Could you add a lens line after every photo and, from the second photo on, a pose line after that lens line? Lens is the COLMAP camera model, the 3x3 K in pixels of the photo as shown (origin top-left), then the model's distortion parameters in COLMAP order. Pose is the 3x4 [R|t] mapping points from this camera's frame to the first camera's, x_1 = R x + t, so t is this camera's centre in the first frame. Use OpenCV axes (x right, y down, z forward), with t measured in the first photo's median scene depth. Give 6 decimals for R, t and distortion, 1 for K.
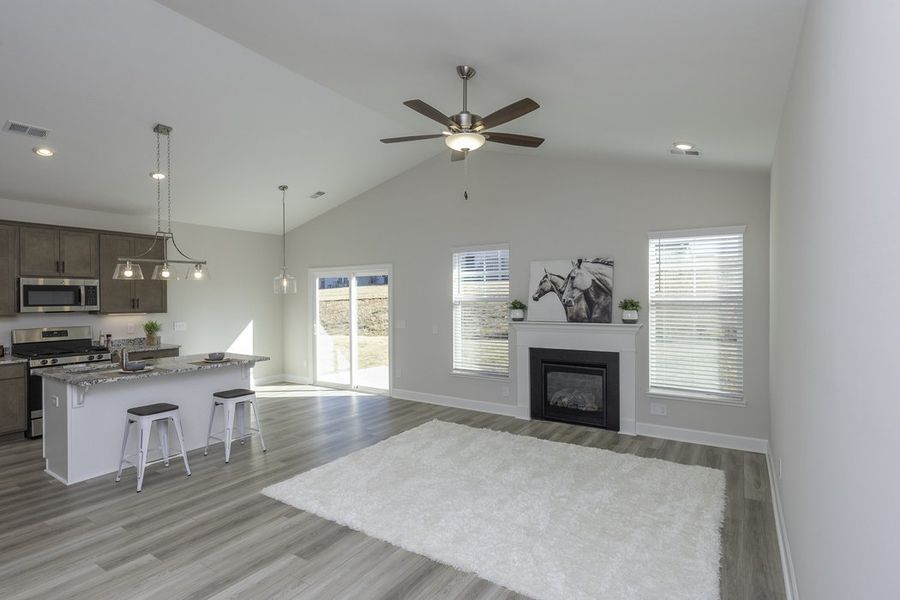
lens RADIAL K [[460.1, 0, 459.3], [0, 460.1, 299.2], [0, 0, 1]] dist [0.001676, -0.001669]
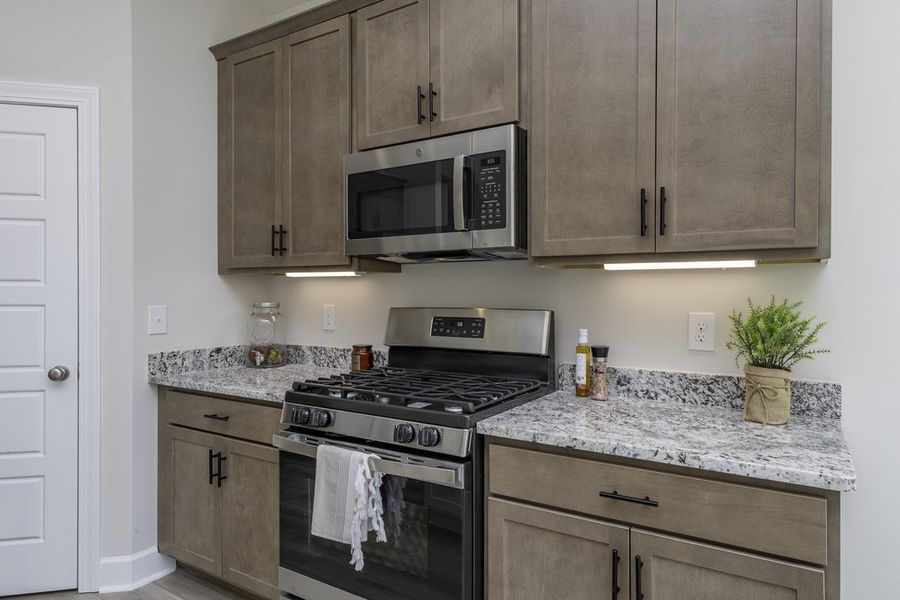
lens RADIAL K [[576.0, 0, 443.9], [0, 576.0, 290.9], [0, 0, 1]] dist [0.007175, -0.003238]
pose [[-0.023359, 0.008462, -0.999691, -0.480865], [-0.002375, 0.999961, 0.008520, 0.047336], [0.999724, 0.002573, -0.023338, 1.002153]]
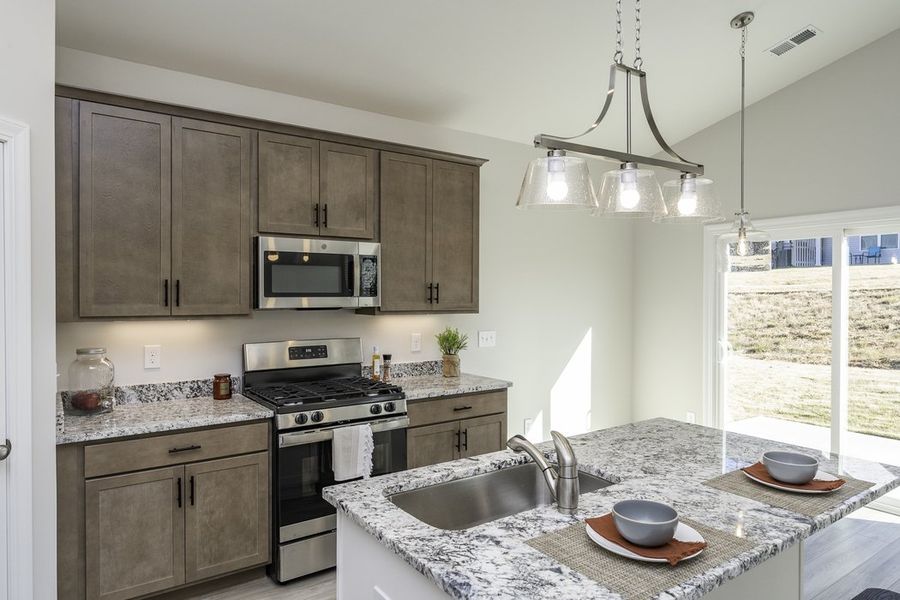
lens RADIAL K [[576.0, 0, 437.1], [0, 576.0, 298.6], [0, 0, 1]] dist [0.007175, -0.003238]
pose [[0.920910, 0.010781, -0.389627, -0.506791], [-0.008687, 0.999937, 0.007135, 0.011457], [0.389680, -0.003186, 0.920945, 0.479258]]
